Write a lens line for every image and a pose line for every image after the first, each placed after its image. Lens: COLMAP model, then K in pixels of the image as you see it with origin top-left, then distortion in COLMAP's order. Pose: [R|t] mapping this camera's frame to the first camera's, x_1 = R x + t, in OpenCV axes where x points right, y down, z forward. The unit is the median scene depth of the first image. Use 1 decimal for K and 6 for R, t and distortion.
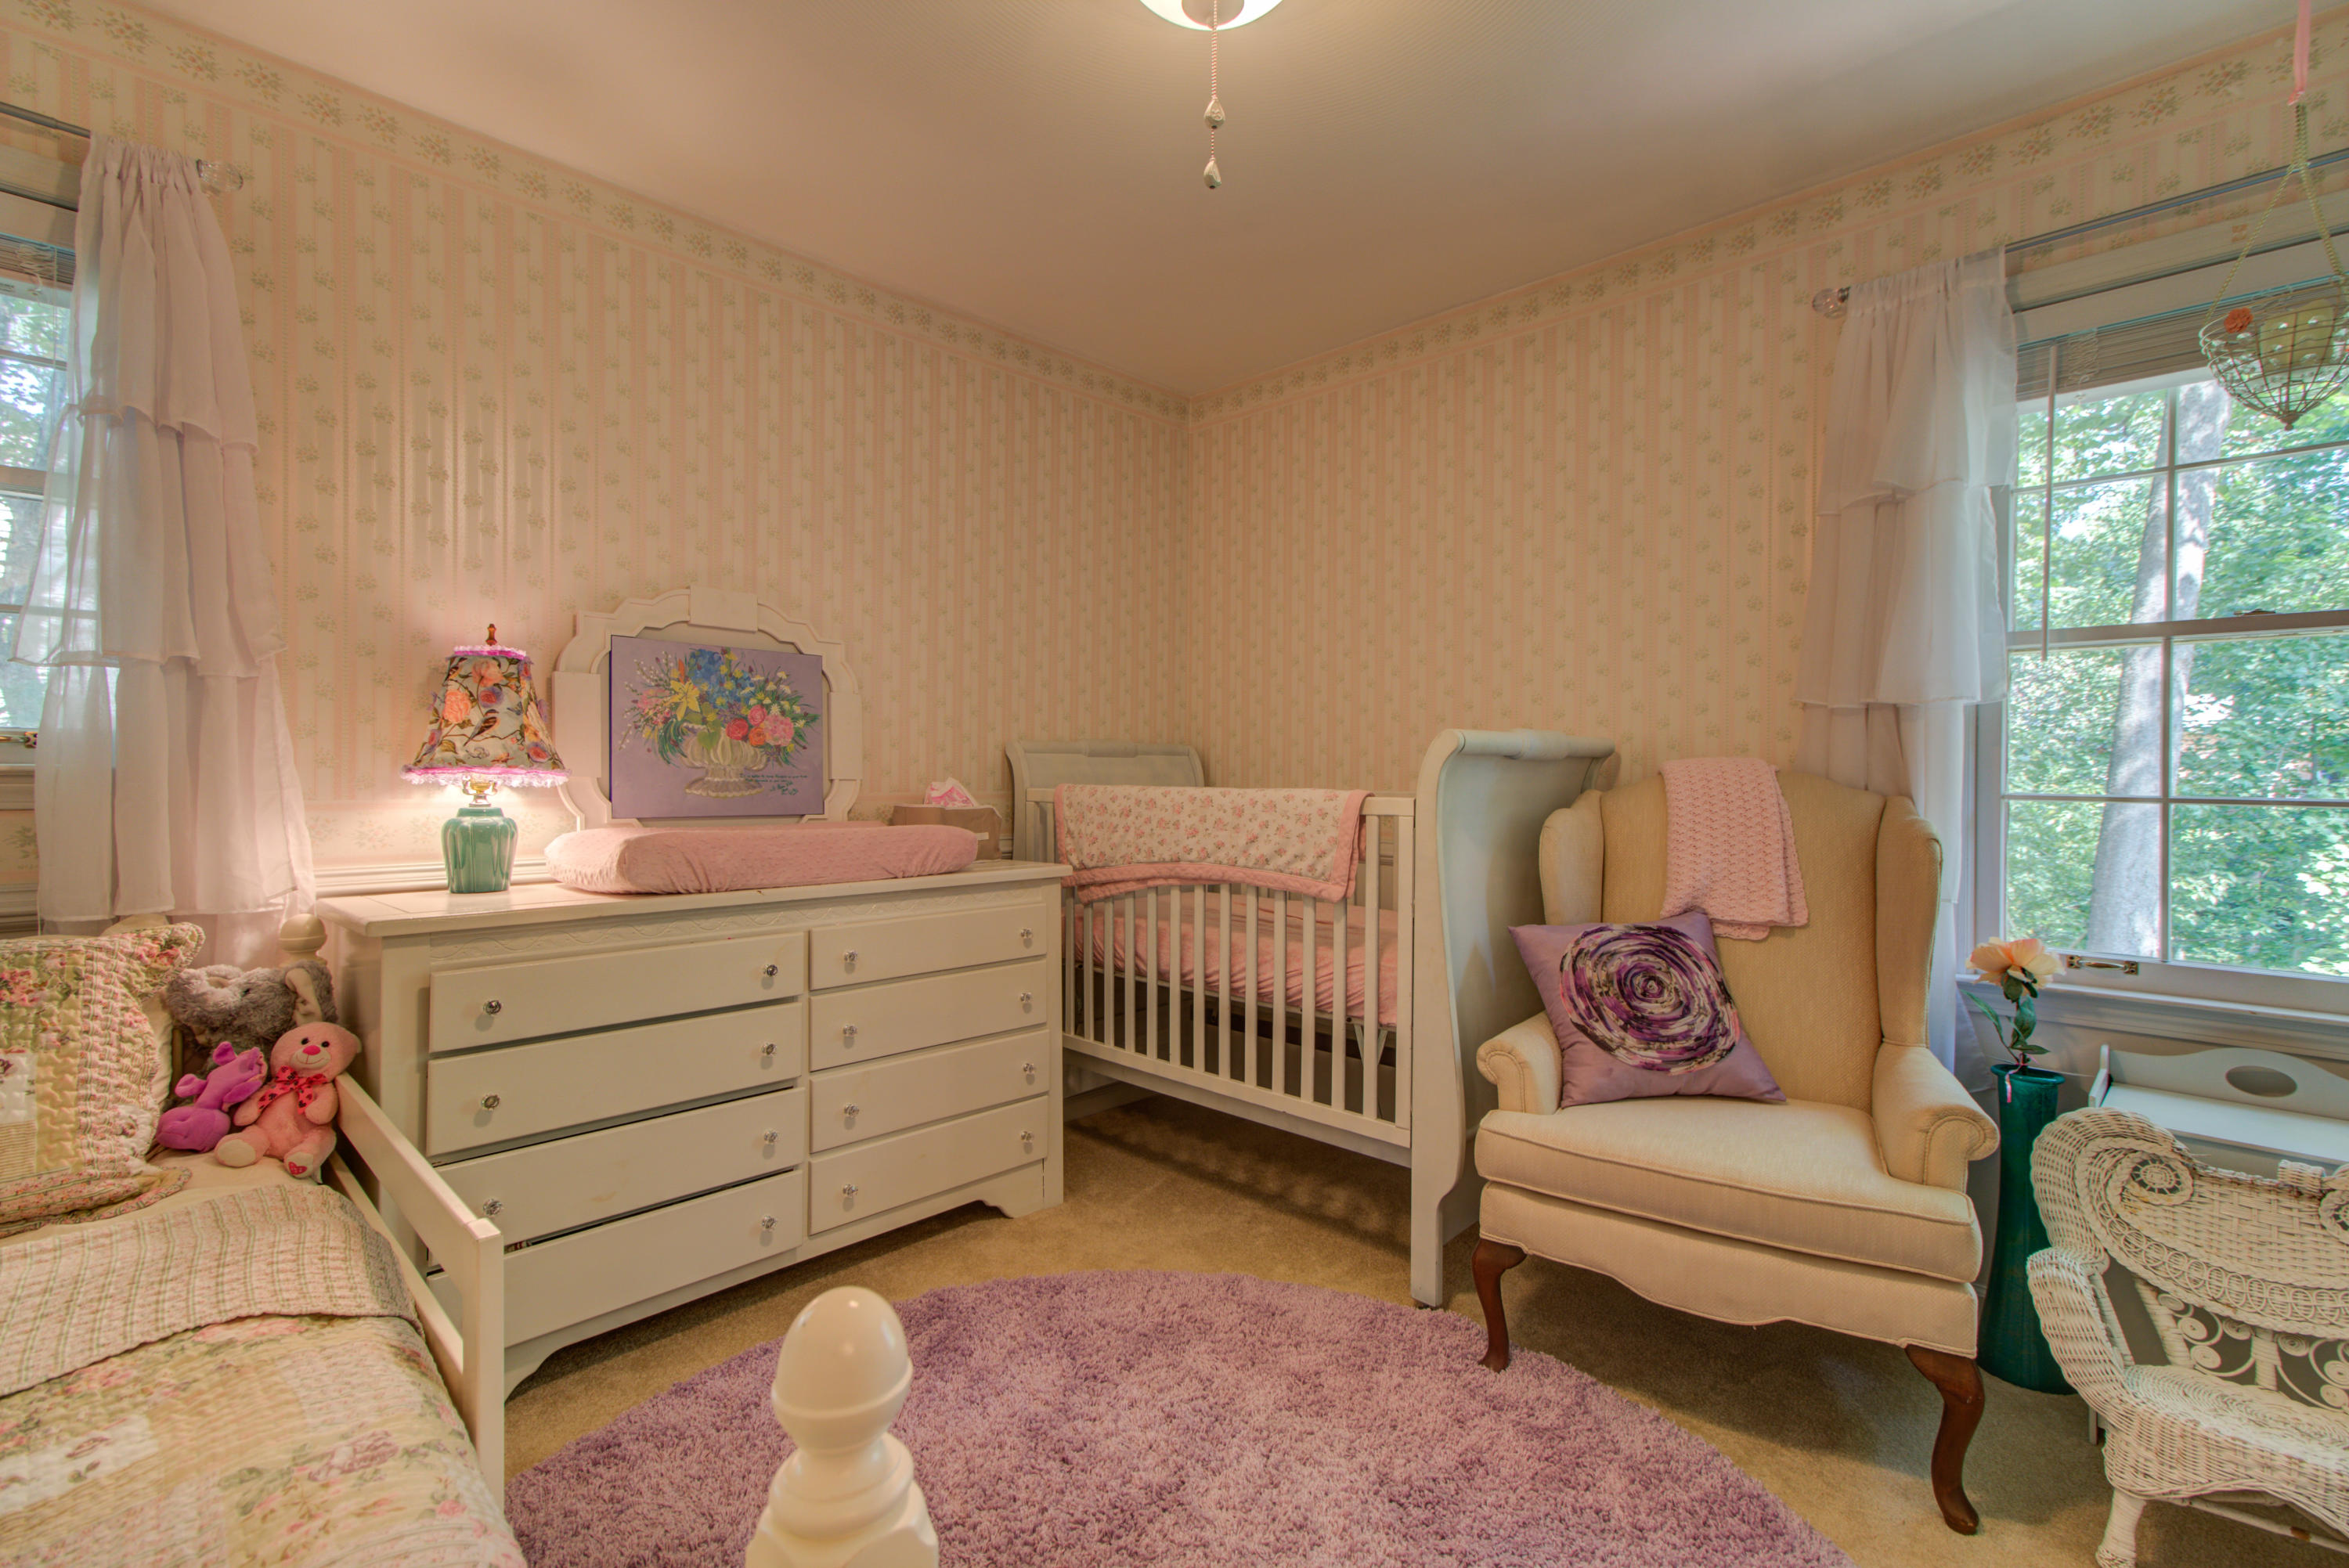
lens RADIAL K [[1074.1, 0, 1168.0], [0, 1074.1, 774.2], [0, 0, 1]] dist [-0.000853, 0.010748]
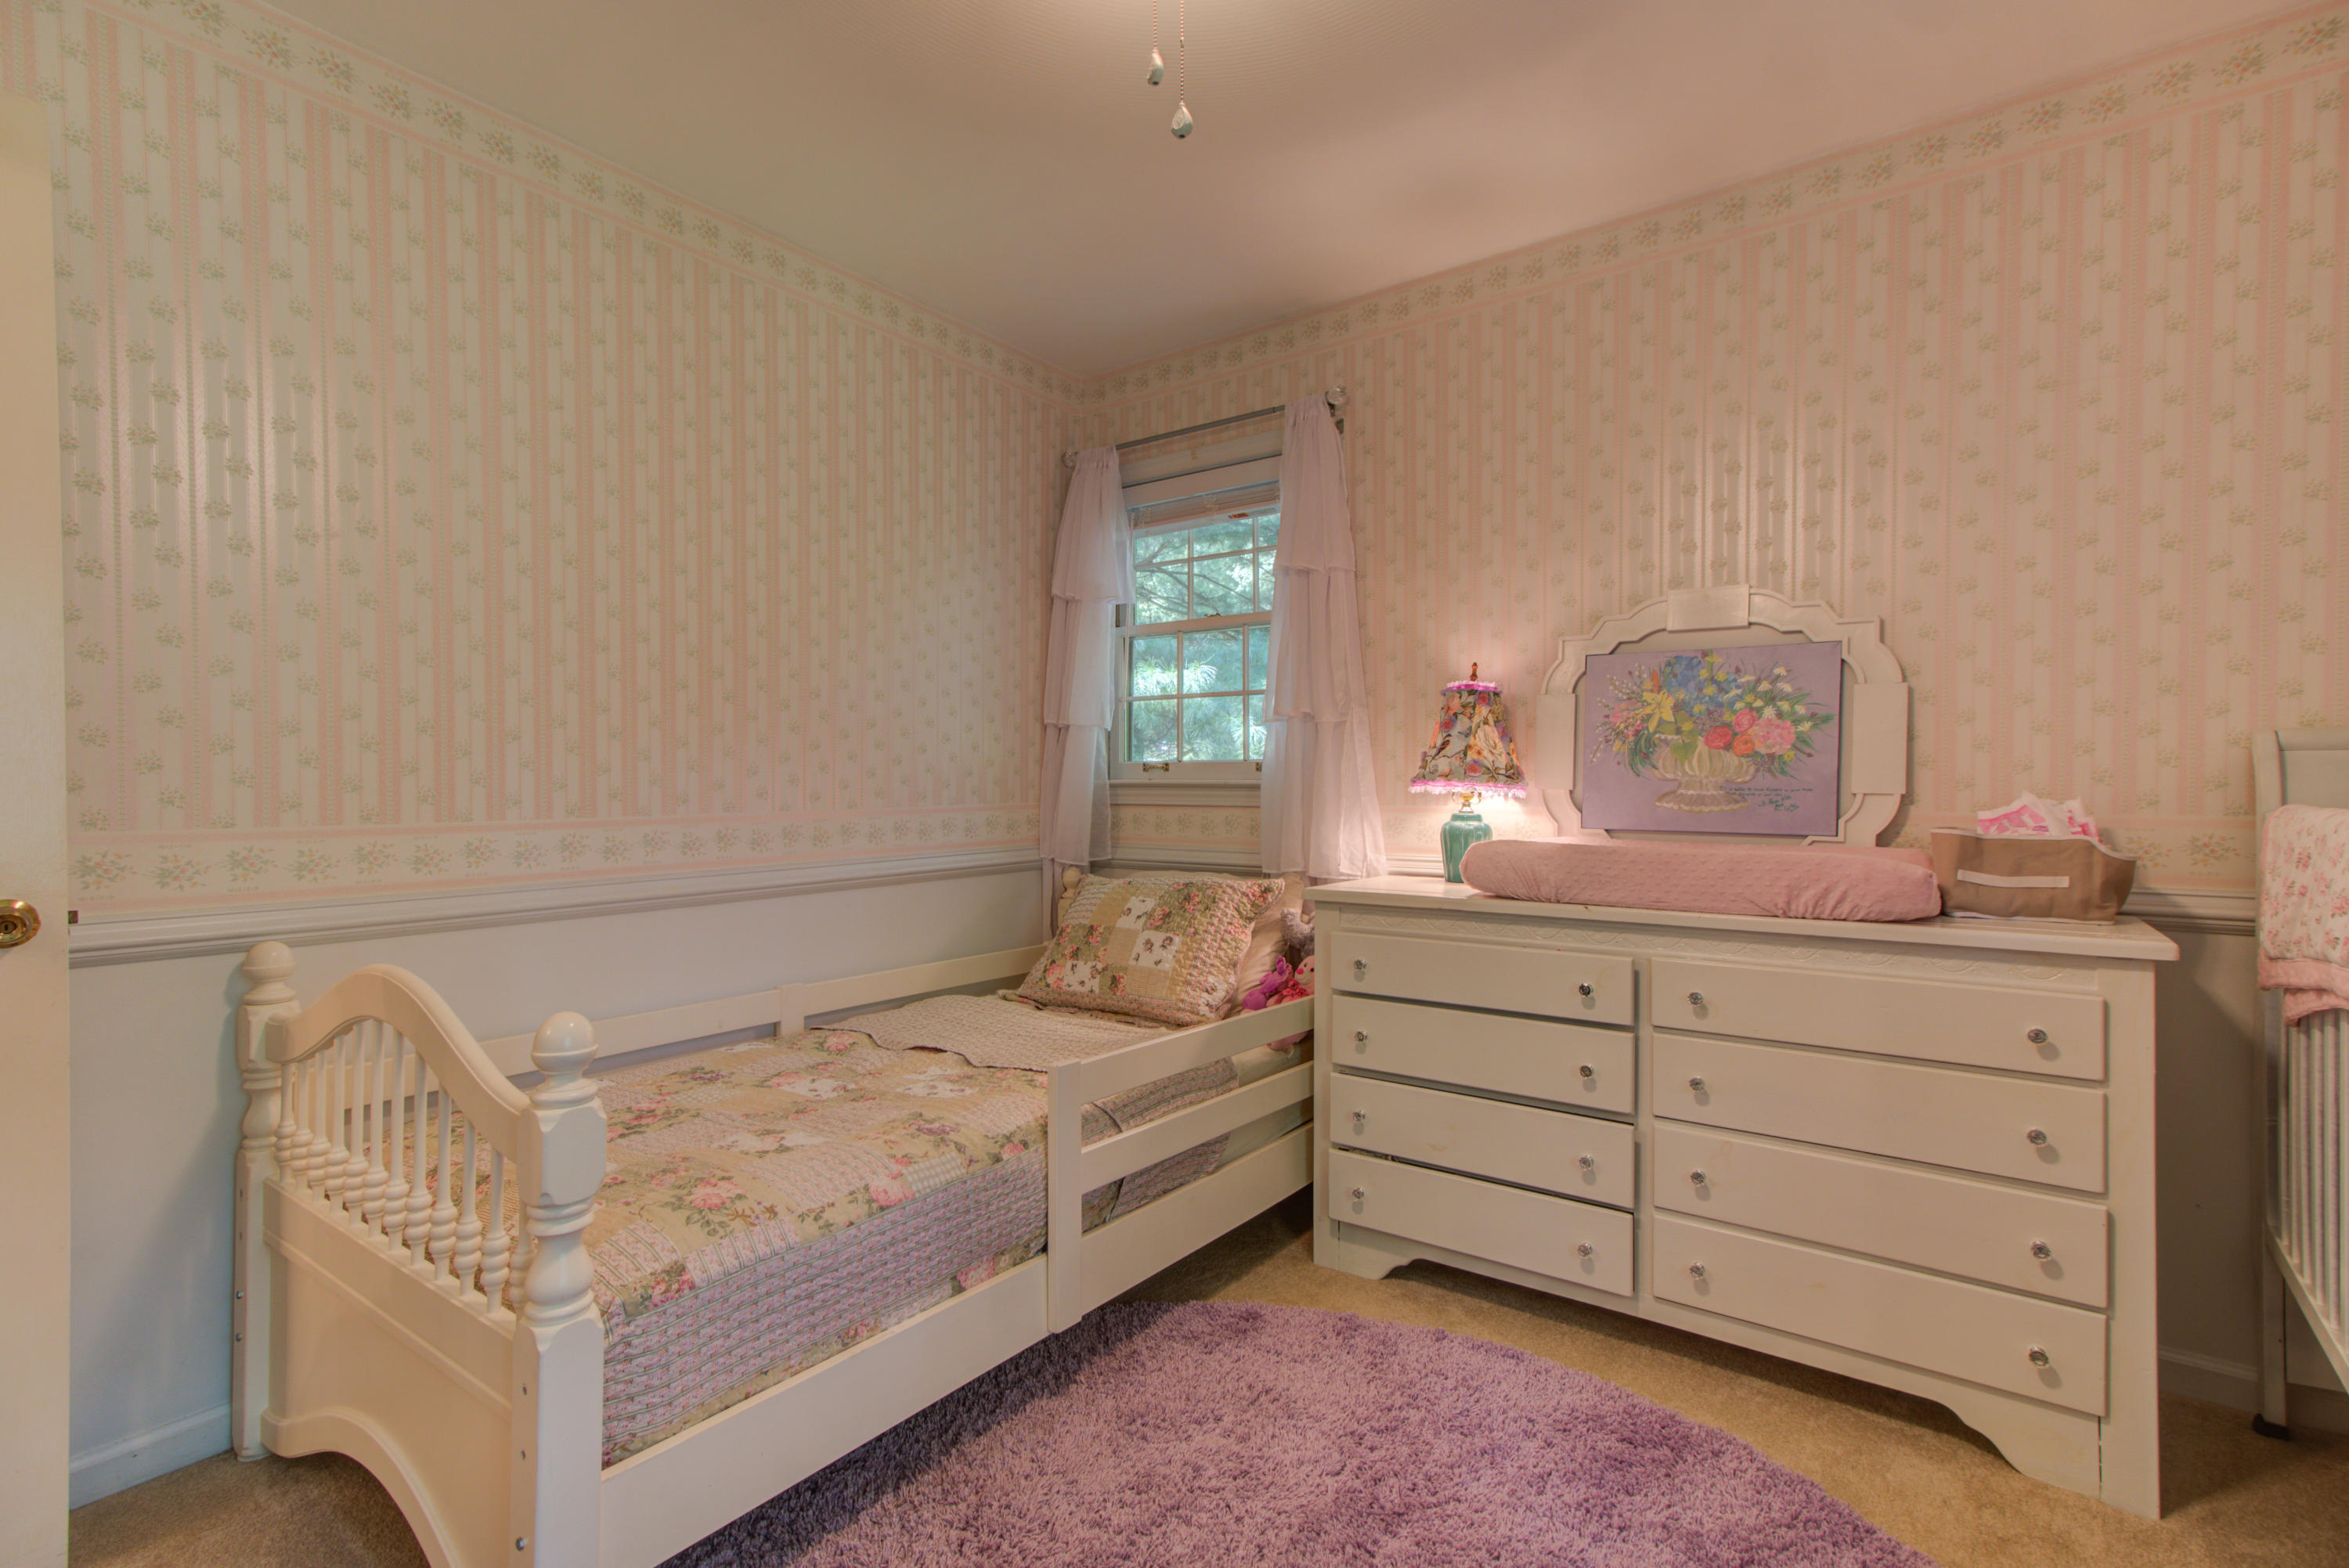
lens RADIAL K [[1074.1, 0, 1169.7], [0, 1074.1, 798.3], [0, 0, 1]] dist [-0.000853, 0.010748]
pose [[0.140920, 0.008744, -0.989982, 0.454149], [-0.002090, 0.999961, 0.008535, 0.003005], [0.990019, 0.000866, 0.140933, 0.426418]]
